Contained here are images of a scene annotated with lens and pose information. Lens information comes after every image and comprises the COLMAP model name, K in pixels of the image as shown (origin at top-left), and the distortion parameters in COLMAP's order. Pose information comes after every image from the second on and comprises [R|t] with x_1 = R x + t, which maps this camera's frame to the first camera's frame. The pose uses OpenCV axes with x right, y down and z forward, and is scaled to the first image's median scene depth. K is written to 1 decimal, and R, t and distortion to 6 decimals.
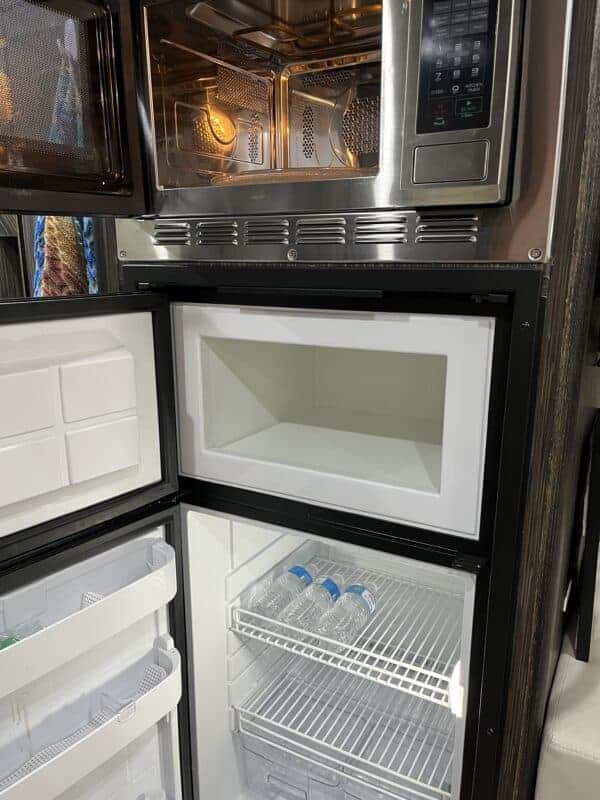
lens RADIAL K [[609.7, 0, 300.3], [0, 609.7, 400.3], [0, 0, 1]] dist [0.016757, -0.004373]
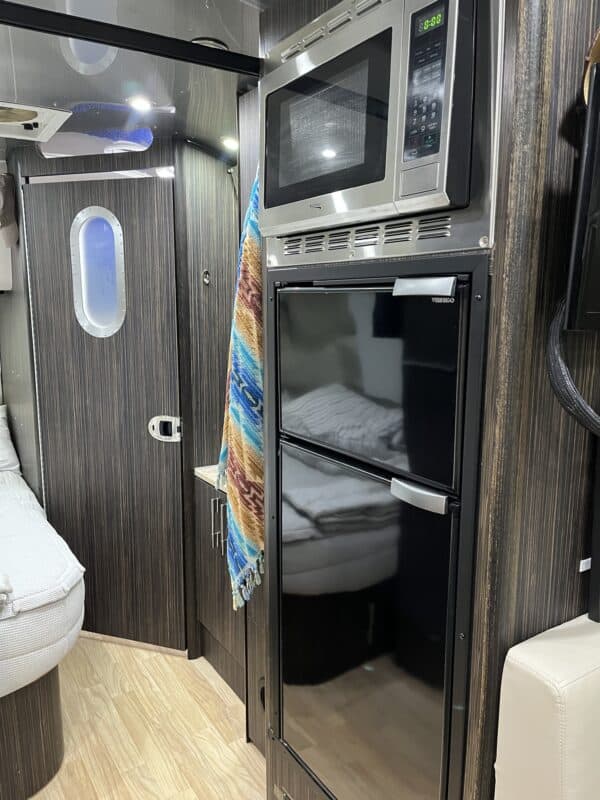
lens RADIAL K [[609.7, 0, 302.4], [0, 609.7, 398.6], [0, 0, 1]] dist [0.016757, -0.004373]
pose [[0.884568, 0.072258, -0.460780, 0.646035], [-0.103656, 0.993676, -0.043166, 0.185418], [0.454747, 0.085946, 0.886464, -0.299521]]
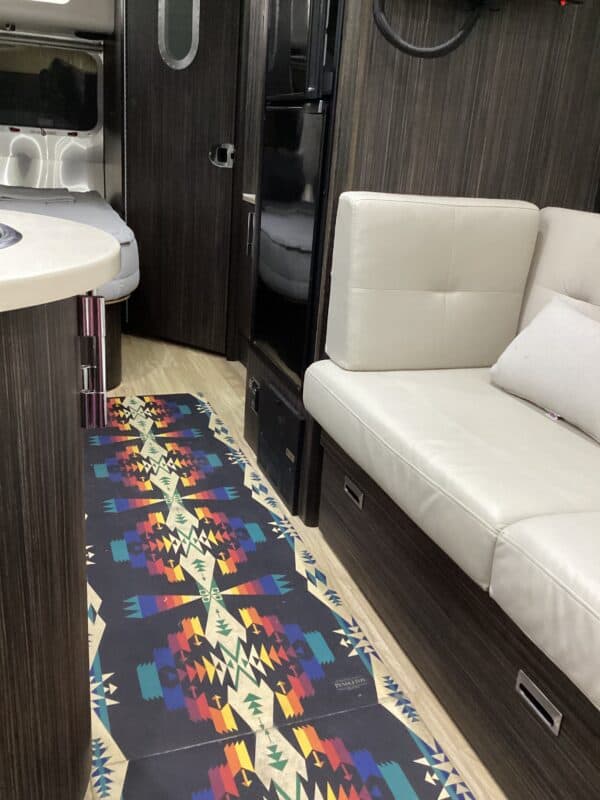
lens RADIAL K [[712.6, 0, 299.4], [0, 712.6, 401.9], [0, 0, 1]] dist [0.022816, 0.008939]
pose [[0.749438, 0.281343, -0.599323, 1.923623], [-0.224020, 0.959585, 0.170331, 0.845404], [0.623023, 0.006608, 0.782176, -0.902104]]
